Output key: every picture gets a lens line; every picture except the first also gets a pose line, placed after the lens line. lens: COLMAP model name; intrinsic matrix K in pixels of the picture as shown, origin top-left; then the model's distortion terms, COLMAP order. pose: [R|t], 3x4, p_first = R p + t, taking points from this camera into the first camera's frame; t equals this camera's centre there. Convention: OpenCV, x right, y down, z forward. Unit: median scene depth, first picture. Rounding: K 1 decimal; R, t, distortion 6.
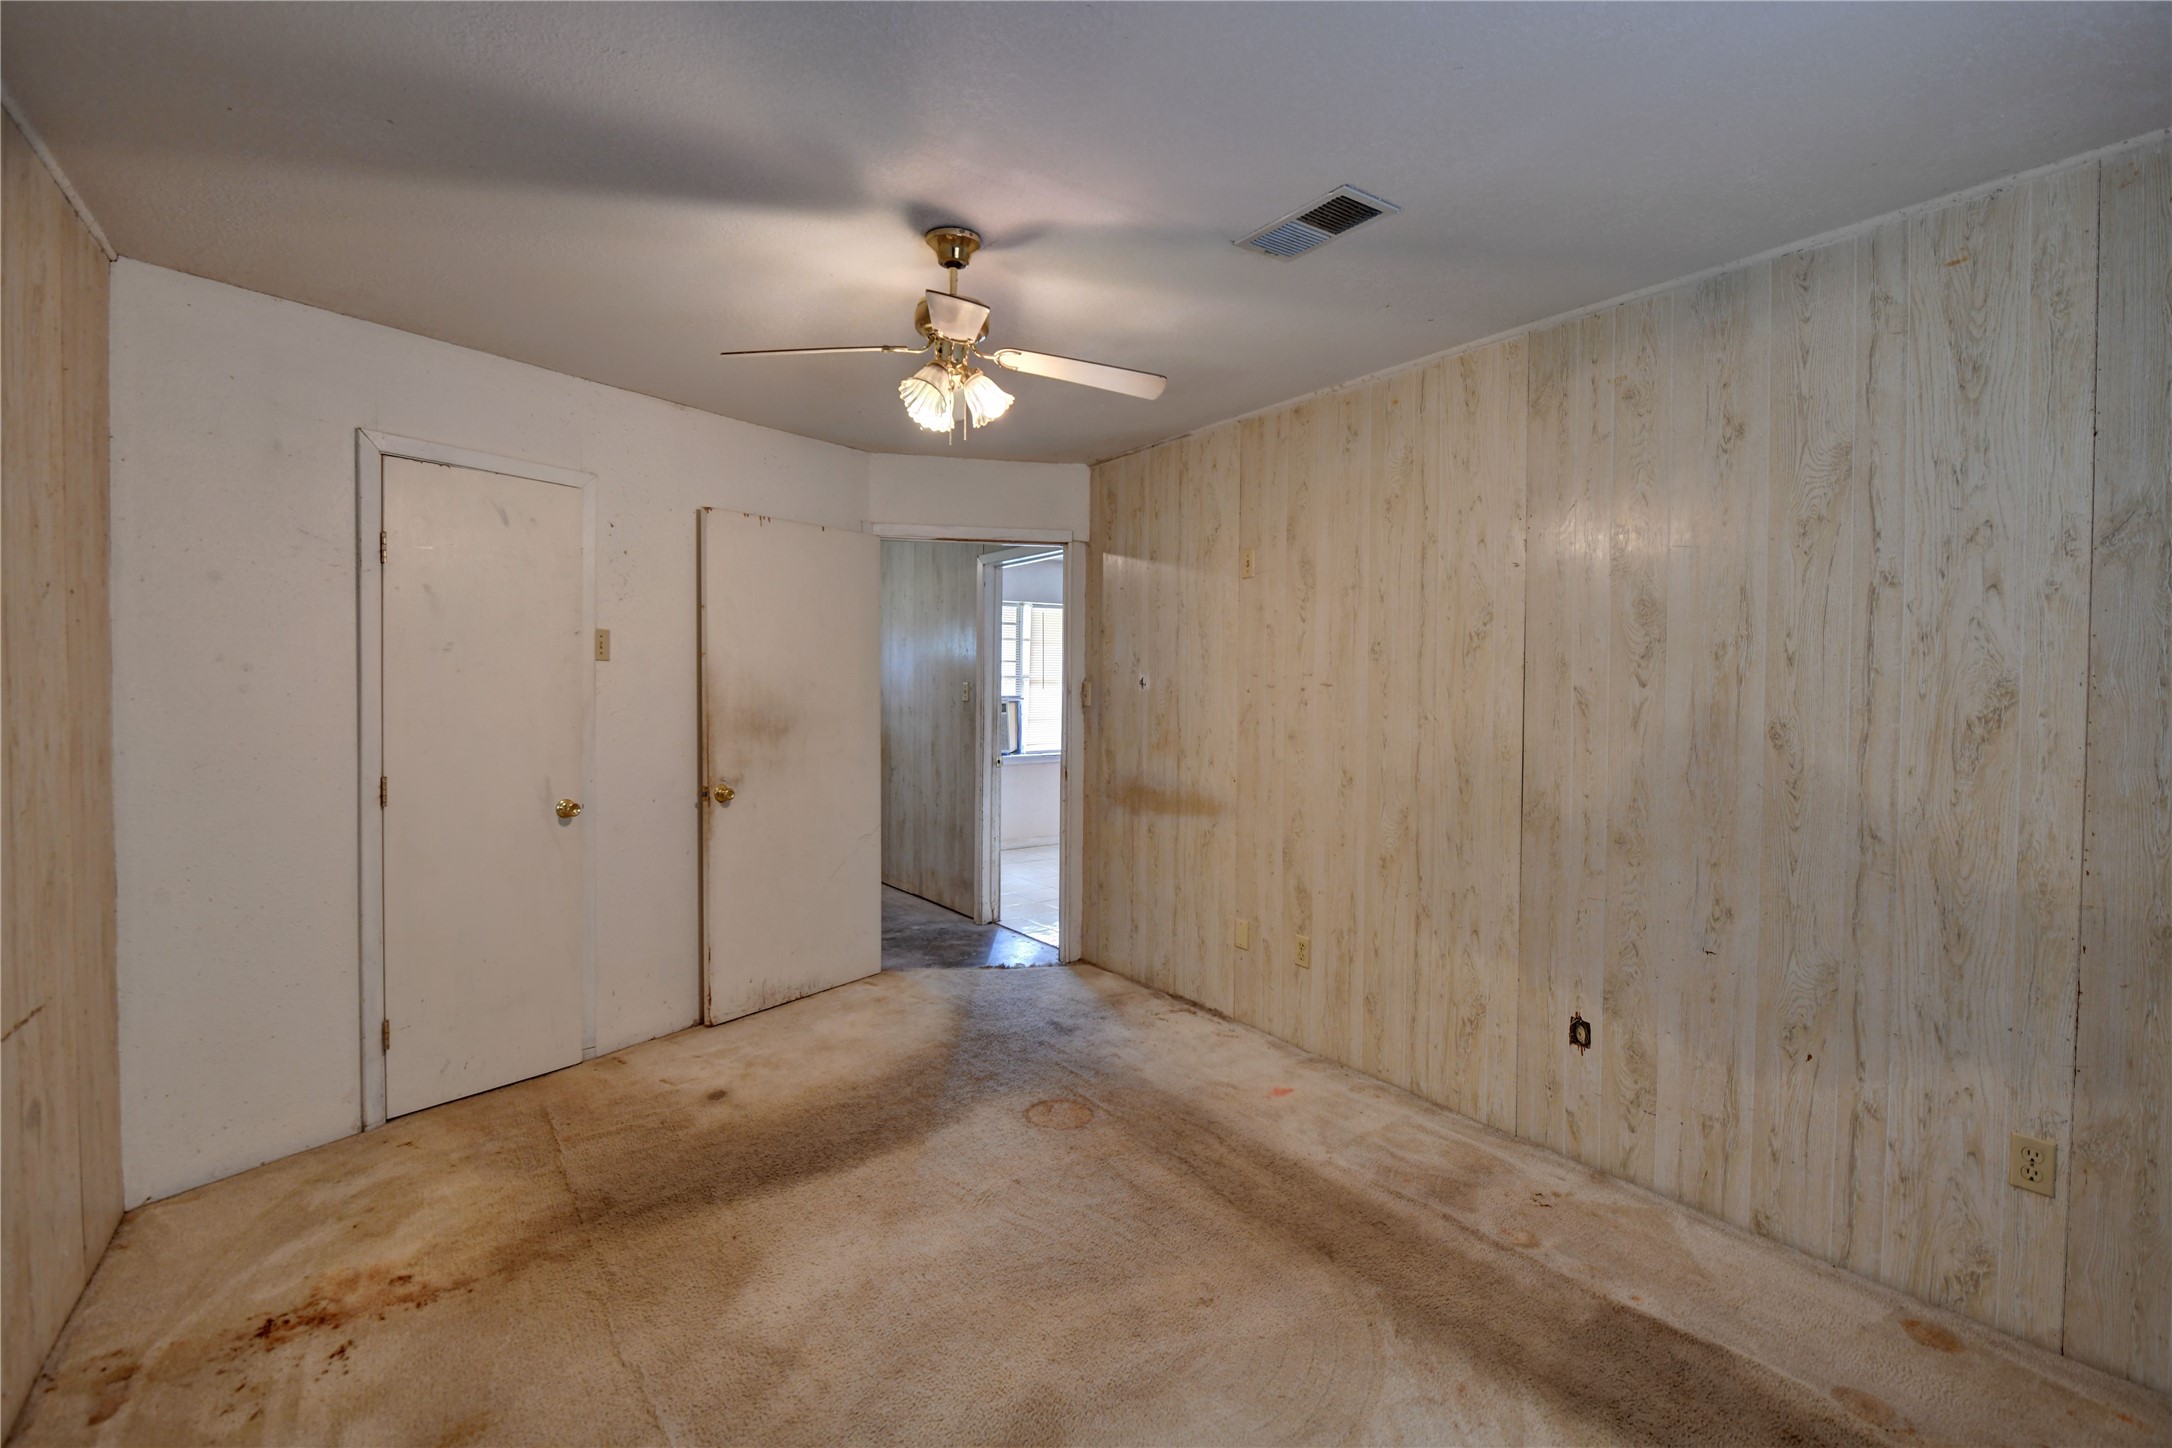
lens RADIAL K [[985.4, 0, 1079.6], [0, 985.4, 711.4], [0, 0, 1]] dist [-0.006163, -0.007168]
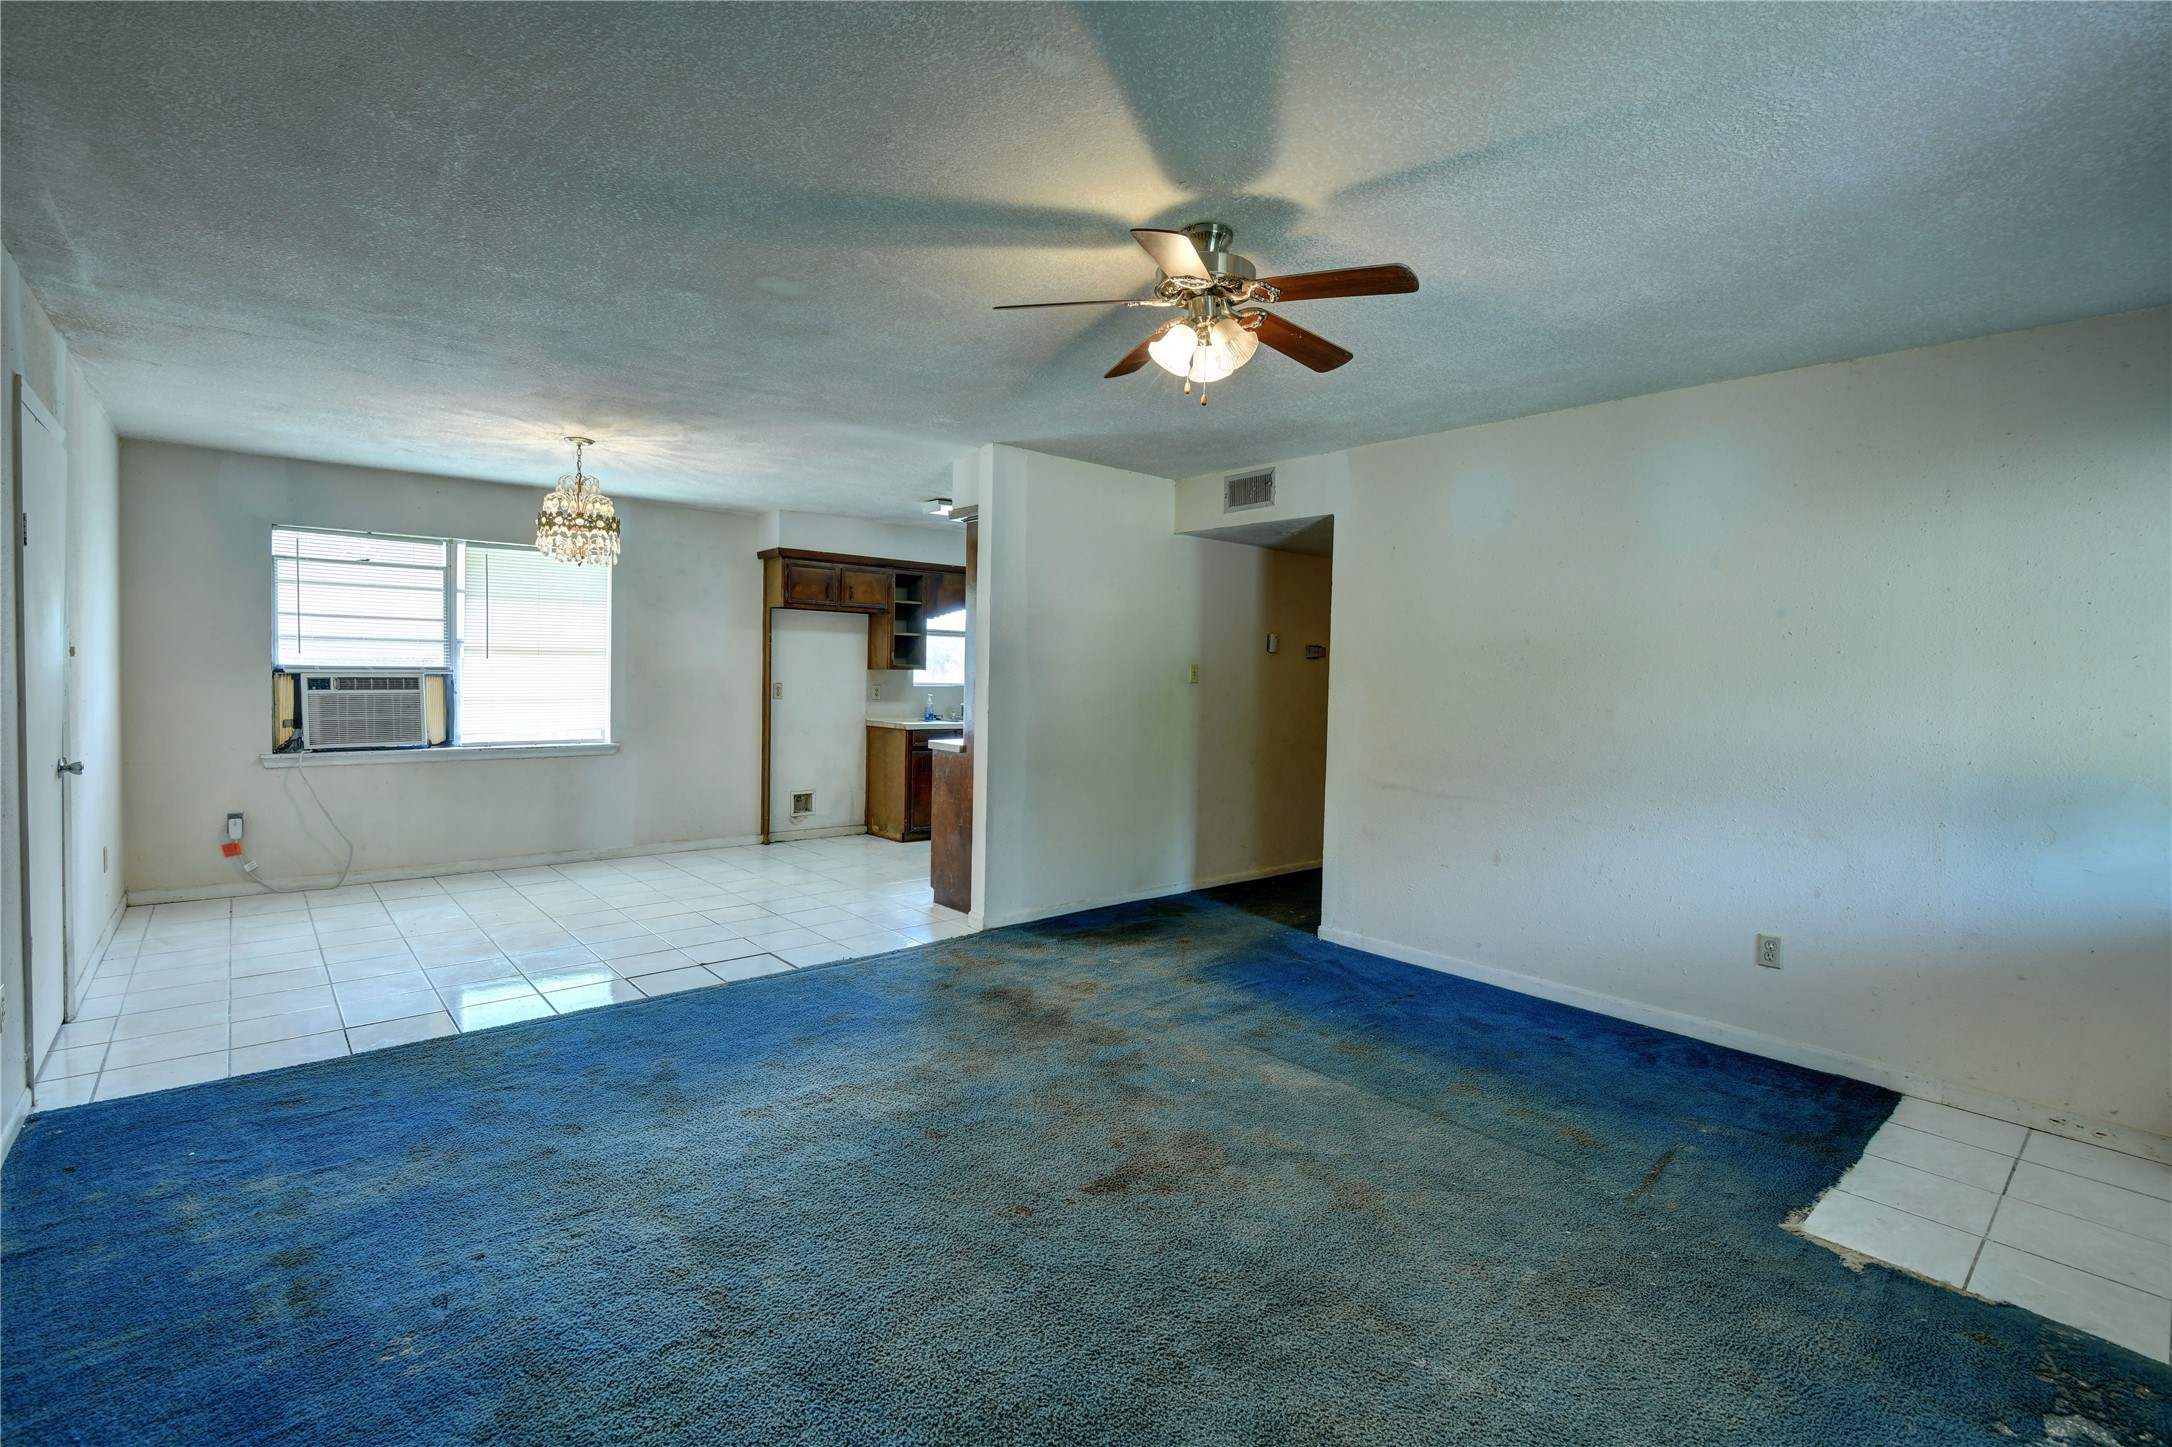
lens RADIAL K [[985.4, 0, 1079.6], [0, 985.4, 710.9], [0, 0, 1]] dist [-0.006163, -0.007168]
pose [[0.993989, 0.013946, 0.108591, 0.326515], [-0.015881, 0.999730, 0.016966, -0.003286], [-0.108325, -0.018589, 0.993942, 0.221167]]
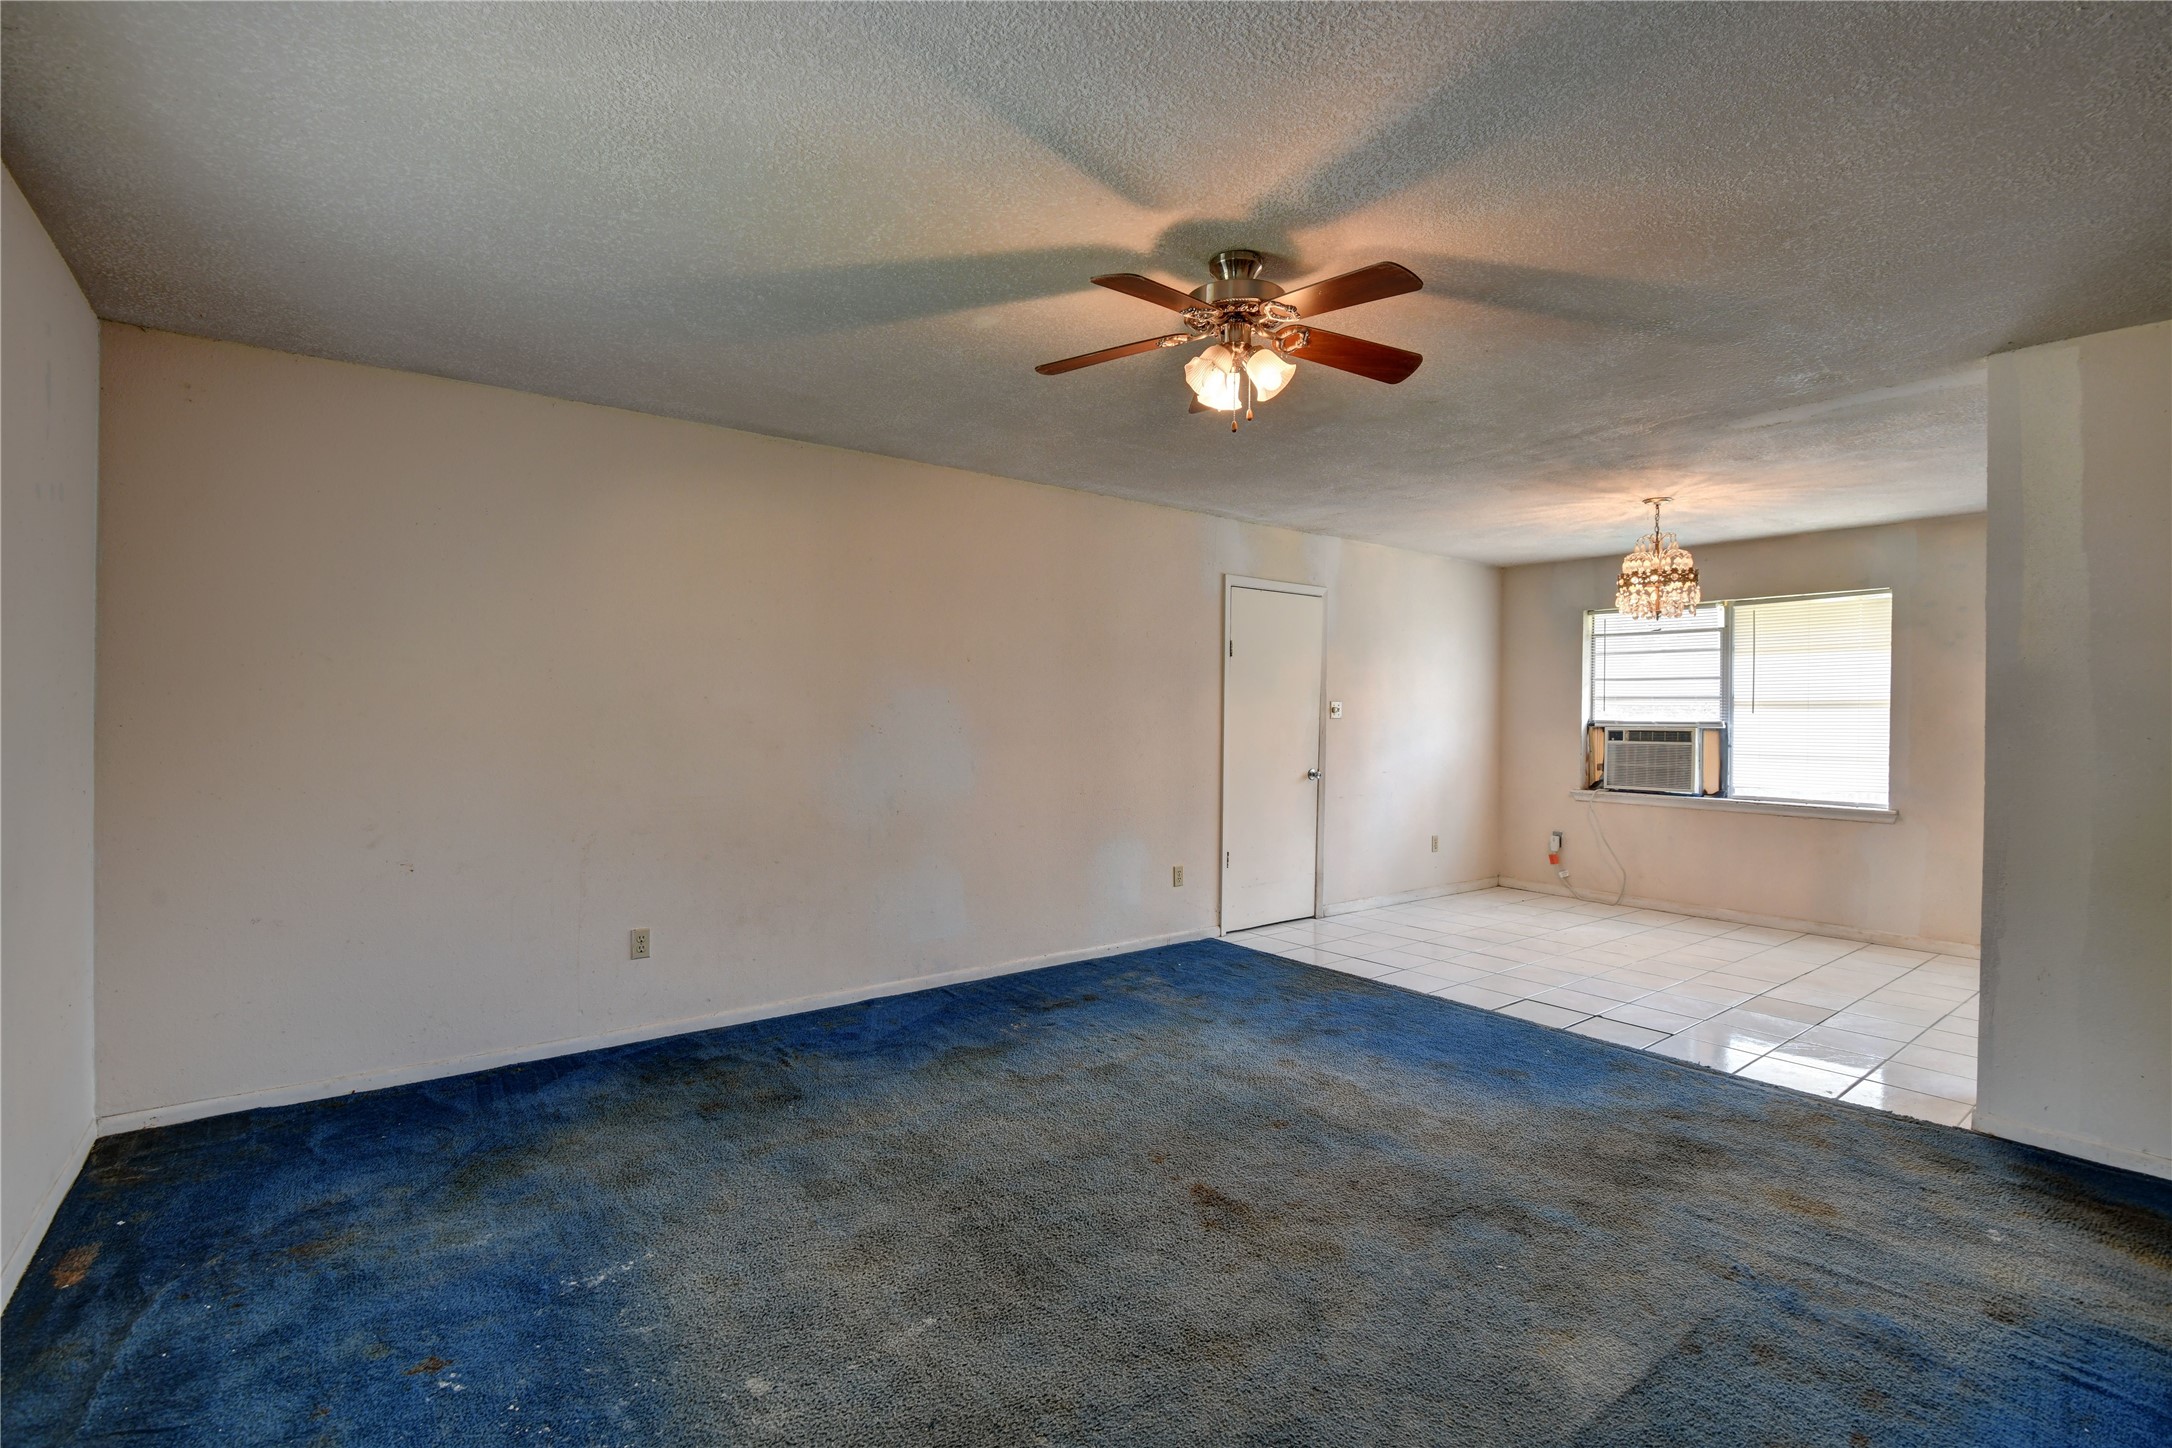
lens RADIAL K [[985.4, 0, 1079.6], [0, 985.4, 711.4], [0, 0, 1]] dist [-0.006163, -0.007168]
pose [[0.055564, 0.000885, -0.998455, 0.679779], [-0.034433, 0.999406, -0.001030, -0.006126], [0.997861, 0.034437, 0.055561, 0.451993]]
